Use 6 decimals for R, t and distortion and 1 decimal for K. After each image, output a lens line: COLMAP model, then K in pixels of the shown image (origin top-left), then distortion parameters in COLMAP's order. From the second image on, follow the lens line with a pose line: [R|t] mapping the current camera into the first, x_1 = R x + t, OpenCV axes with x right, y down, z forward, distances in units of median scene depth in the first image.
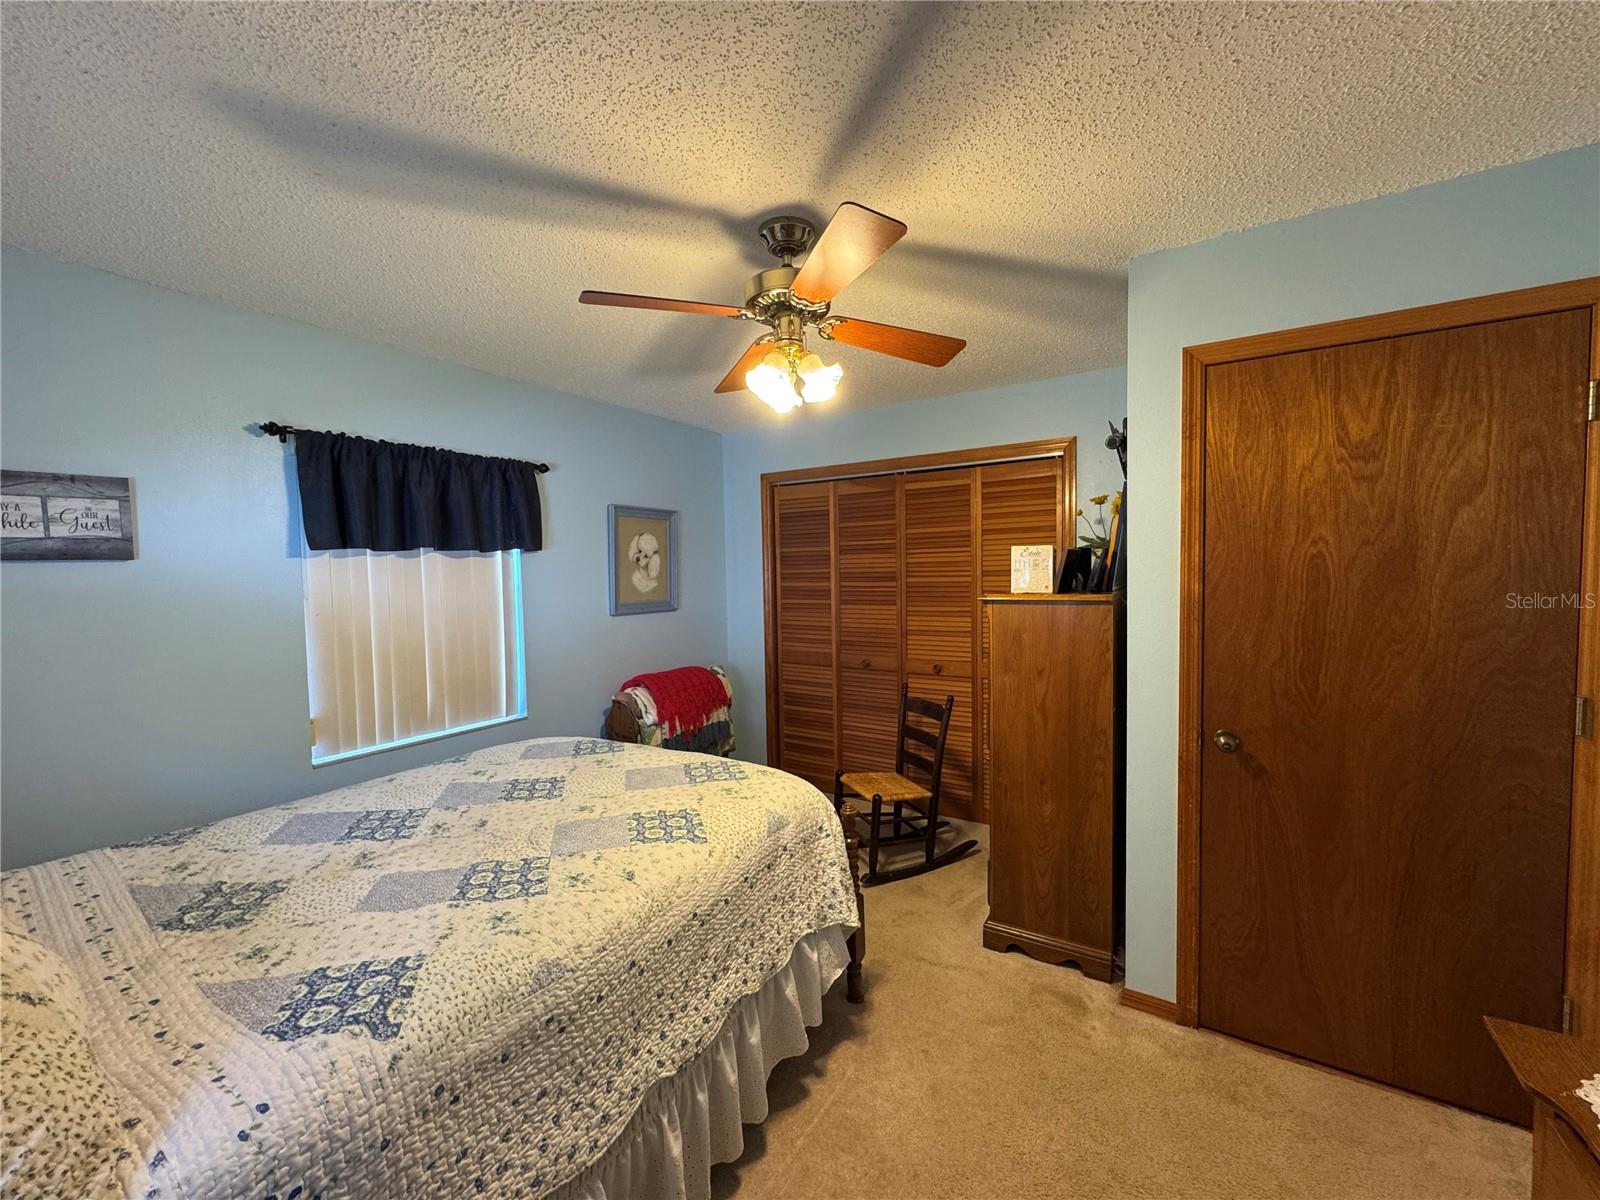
lens RADIAL K [[638.7, 0, 800.4], [0, 638.7, 598.5], [0, 0, 1]] dist [-0.003792, -0.000110]
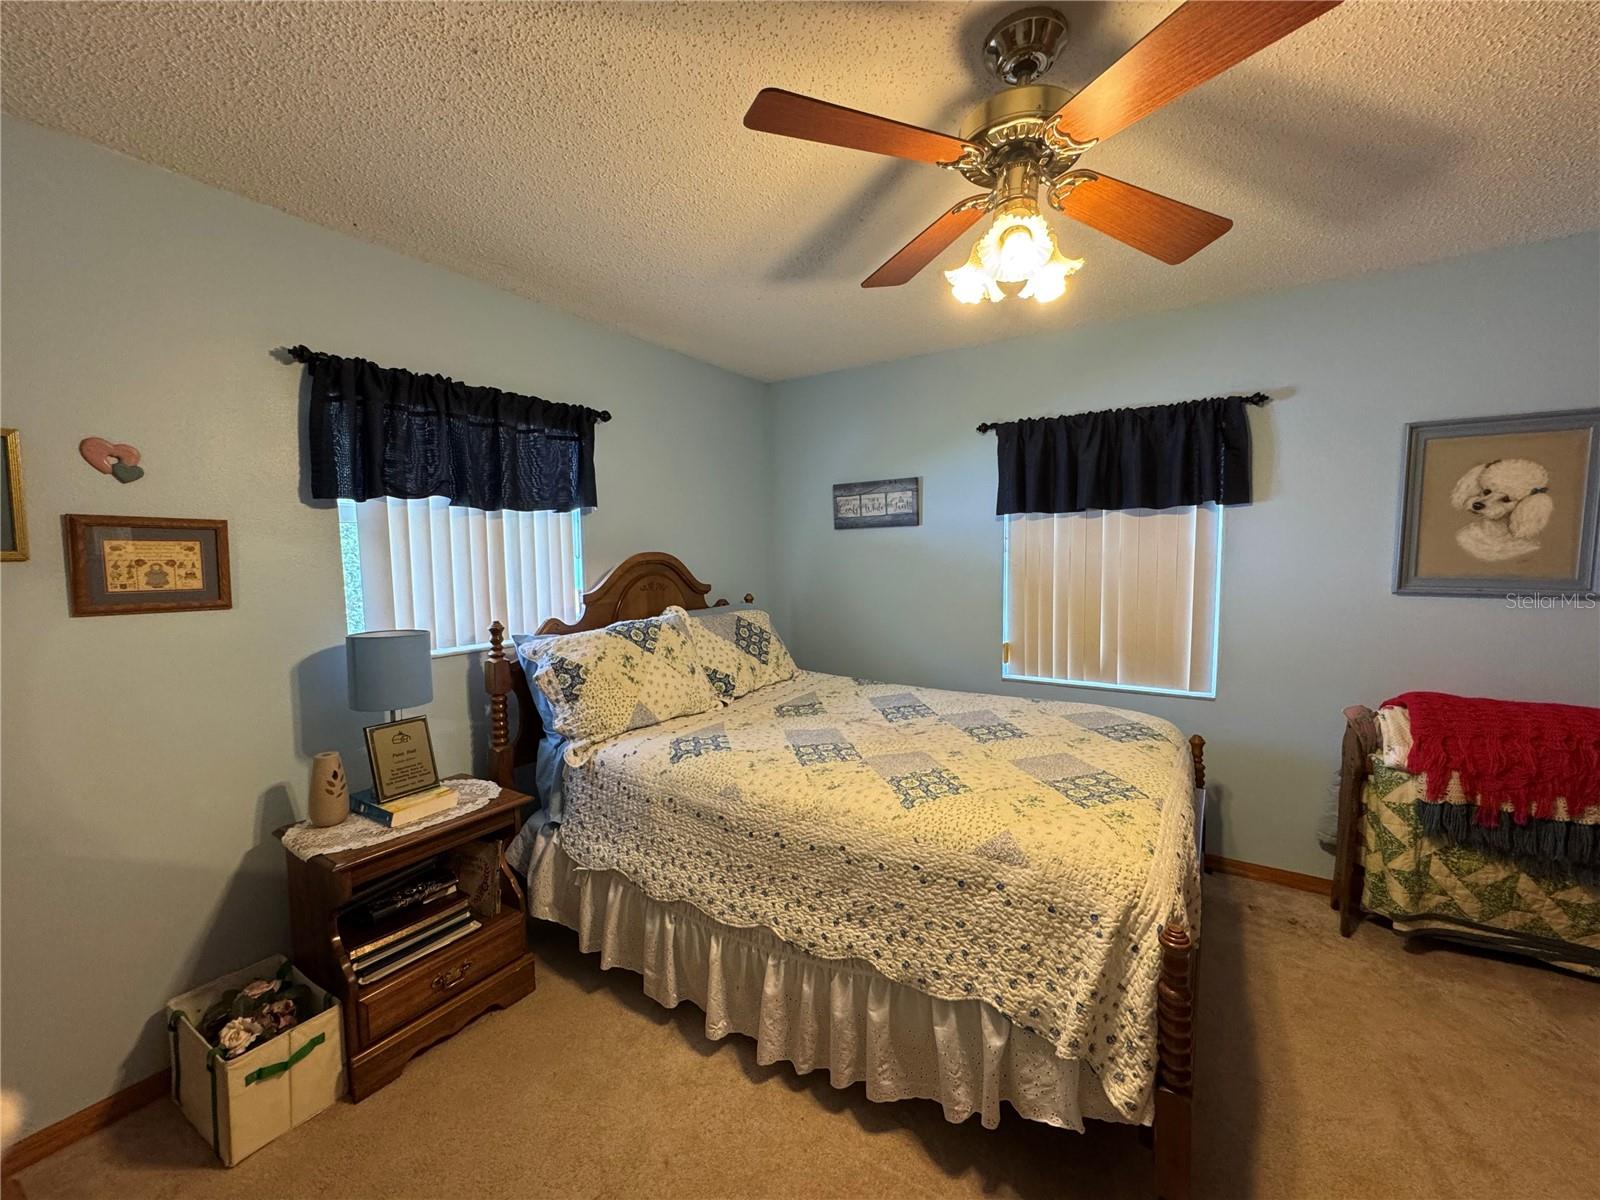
lens RADIAL K [[638.7, 0, 800.4], [0, 638.7, 598.5], [0, 0, 1]] dist [-0.003792, -0.000110]
pose [[-0.003286, 0.096534, -0.995324, 0.666484], [-0.033069, 0.994775, 0.096590, -0.021198], [0.999448, 0.033232, -0.000077, 0.697926]]
